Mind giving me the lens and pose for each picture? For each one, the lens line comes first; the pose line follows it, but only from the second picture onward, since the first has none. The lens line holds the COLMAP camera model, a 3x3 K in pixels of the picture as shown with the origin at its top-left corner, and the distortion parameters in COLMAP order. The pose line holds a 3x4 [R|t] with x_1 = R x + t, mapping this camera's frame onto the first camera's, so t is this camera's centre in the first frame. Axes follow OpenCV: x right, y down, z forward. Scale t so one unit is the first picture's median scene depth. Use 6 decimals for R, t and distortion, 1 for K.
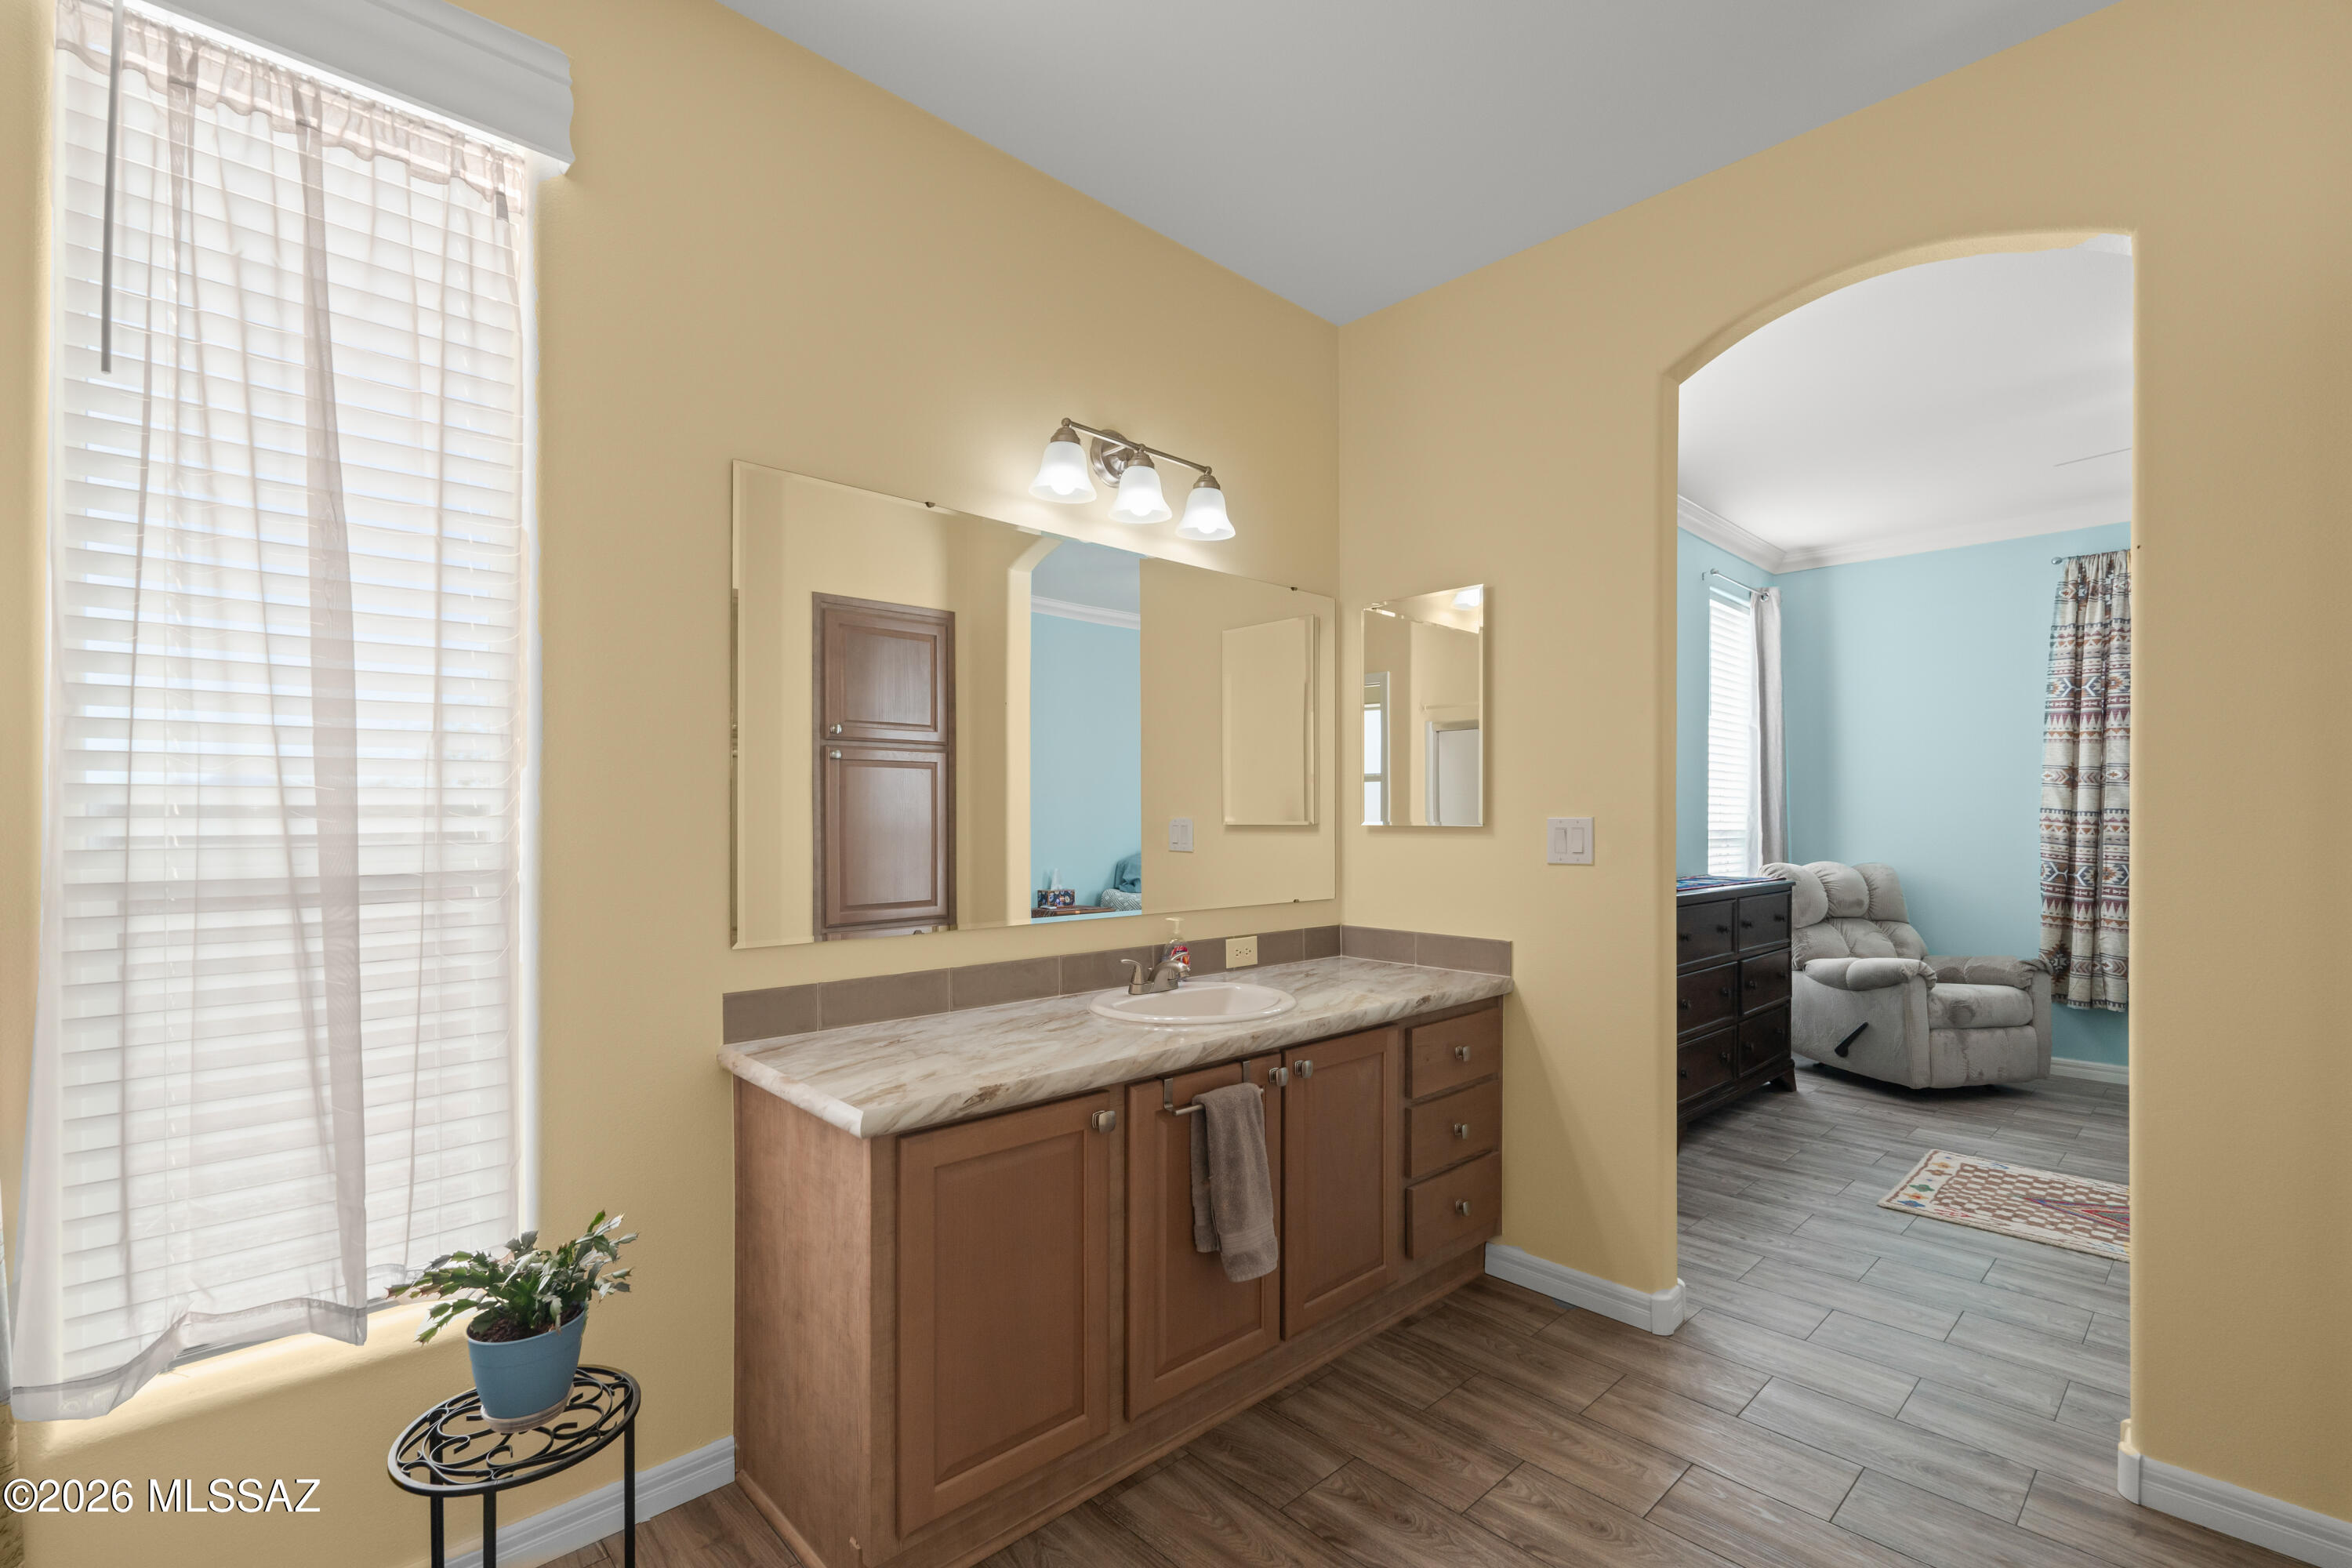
lens RADIAL K [[1039.4, 0, 1175.1], [0, 1039.4, 813.2], [0, 0, 1]] dist [0.001408, 0.000093]
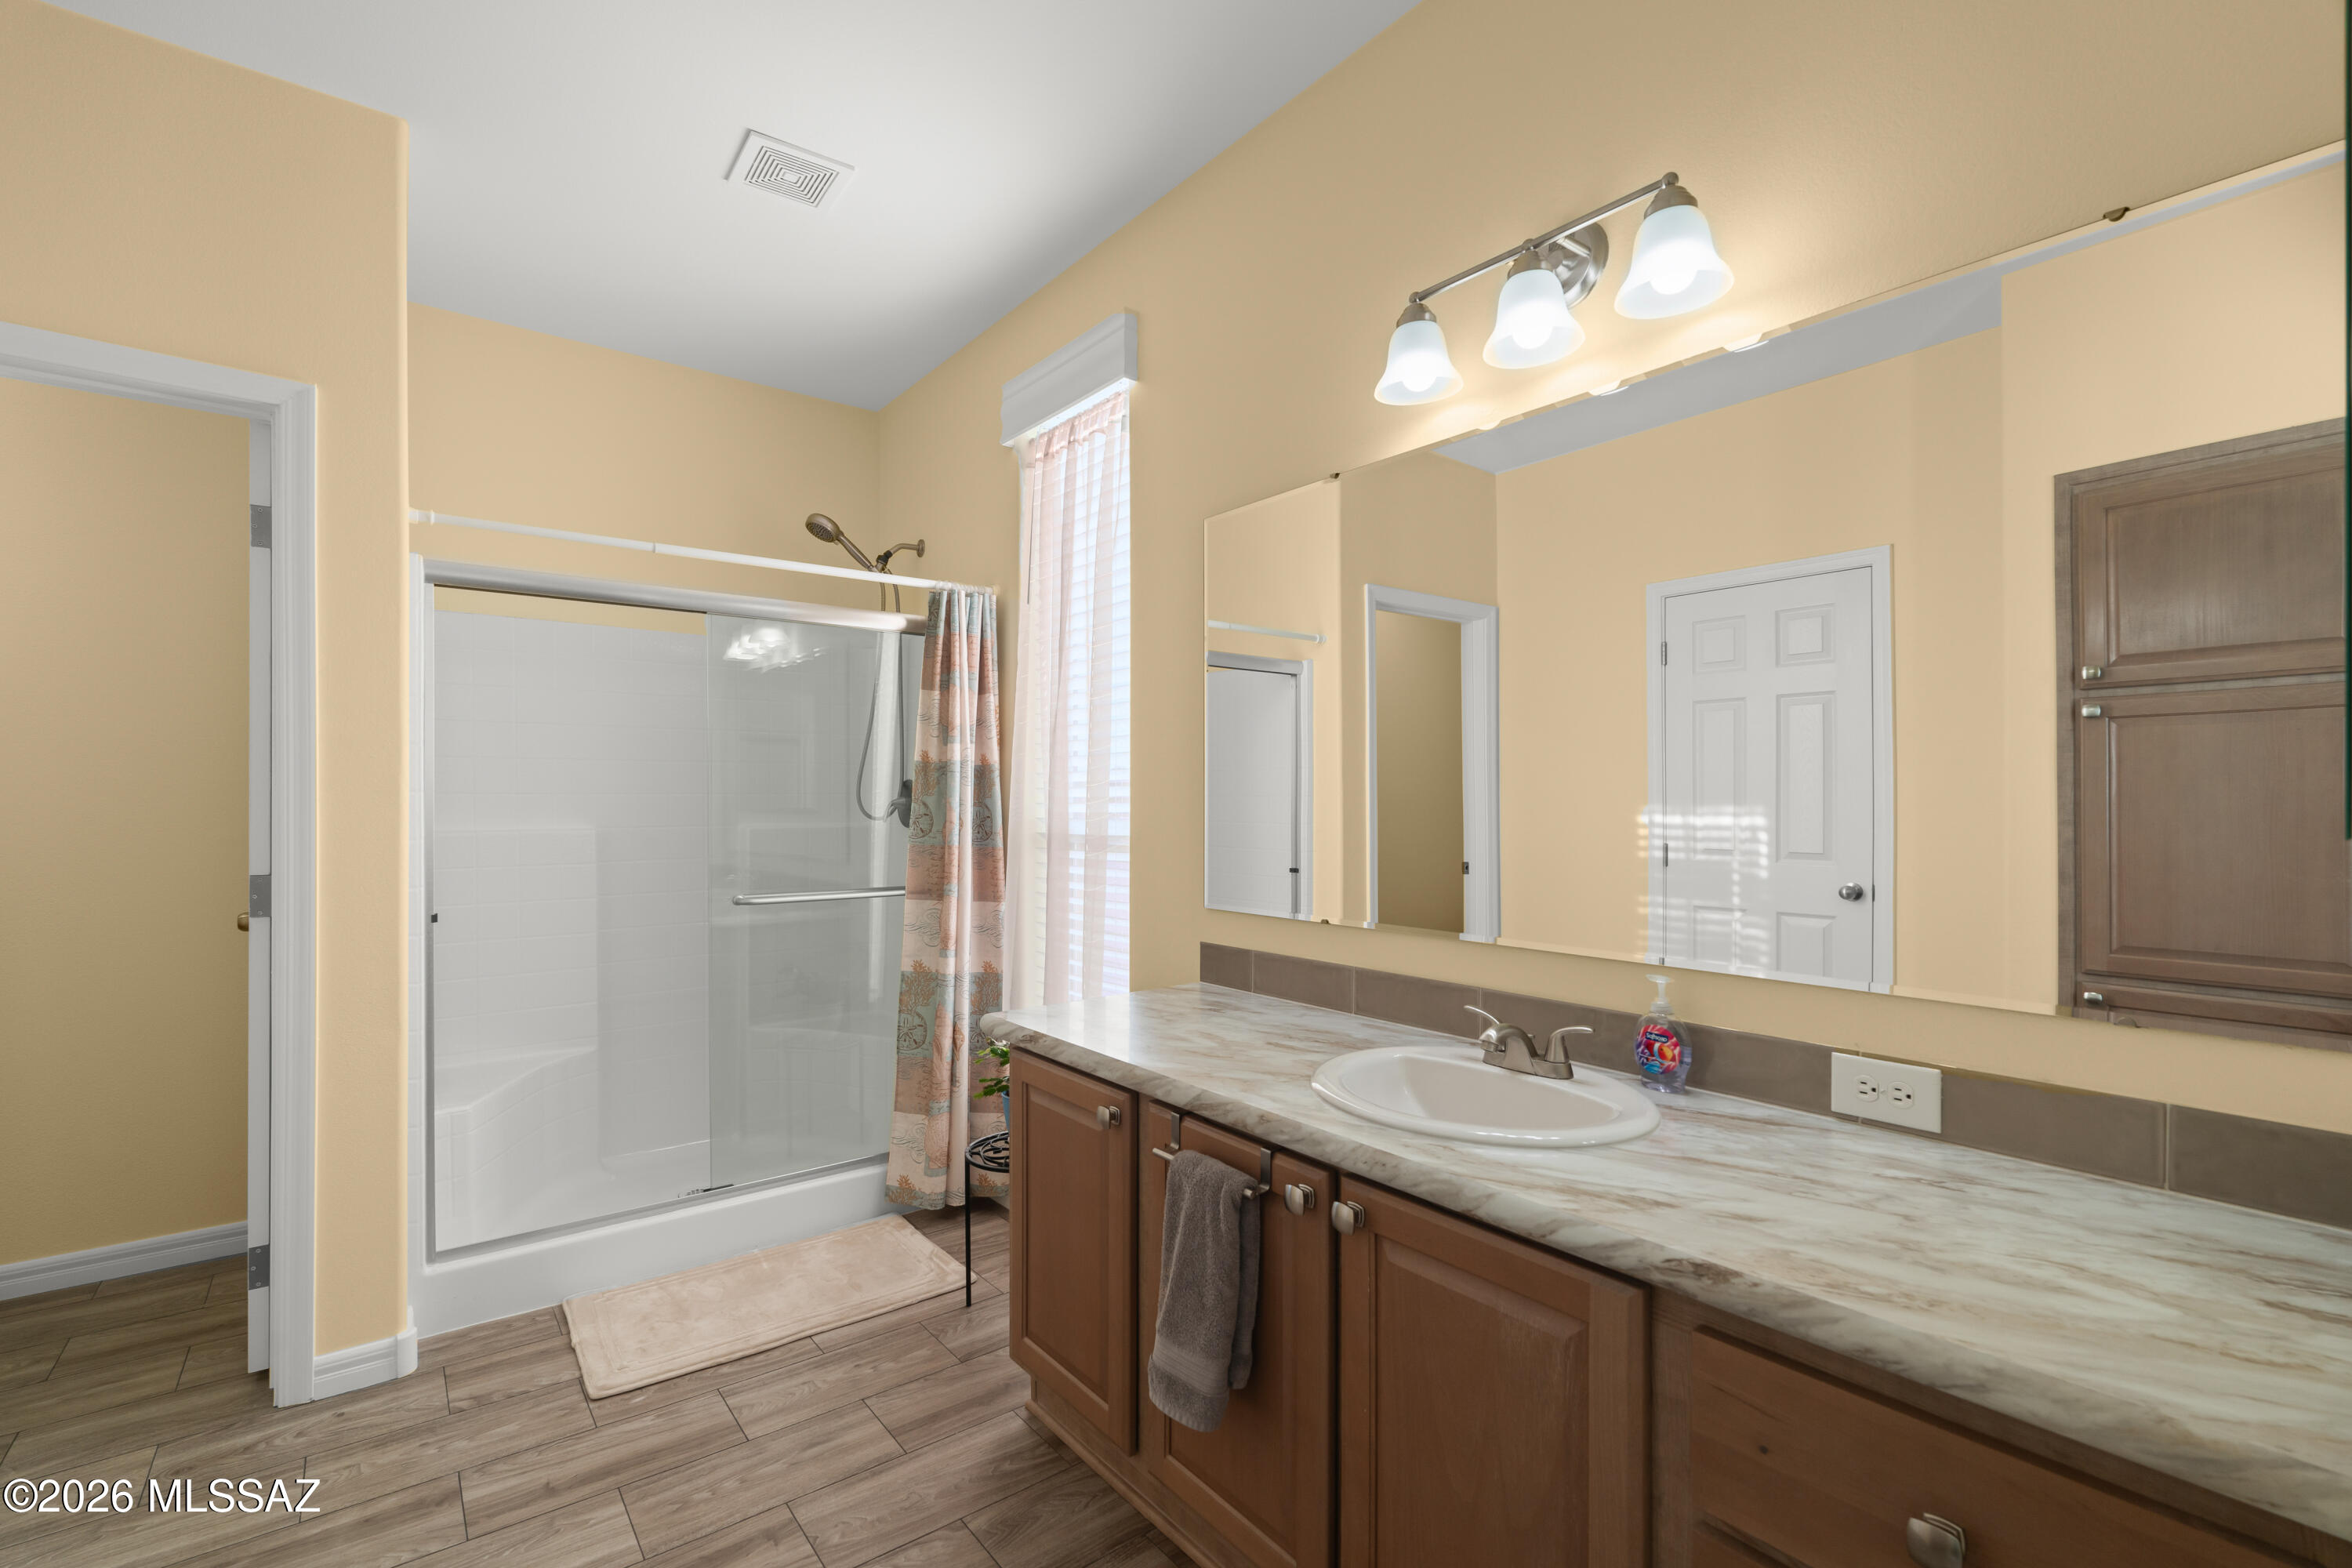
lens RADIAL K [[1033.0, 0, 1160.7], [0, 1033.0, 802.3], [0, 0, 1]] dist [-0.004958, -0.000088]
pose [[-0.101896, -0.004984, -0.994783, 0.689200], [0.000271, 0.999987, -0.005038, 0.007033], [0.994795, -0.000783, -0.101894, 0.892814]]
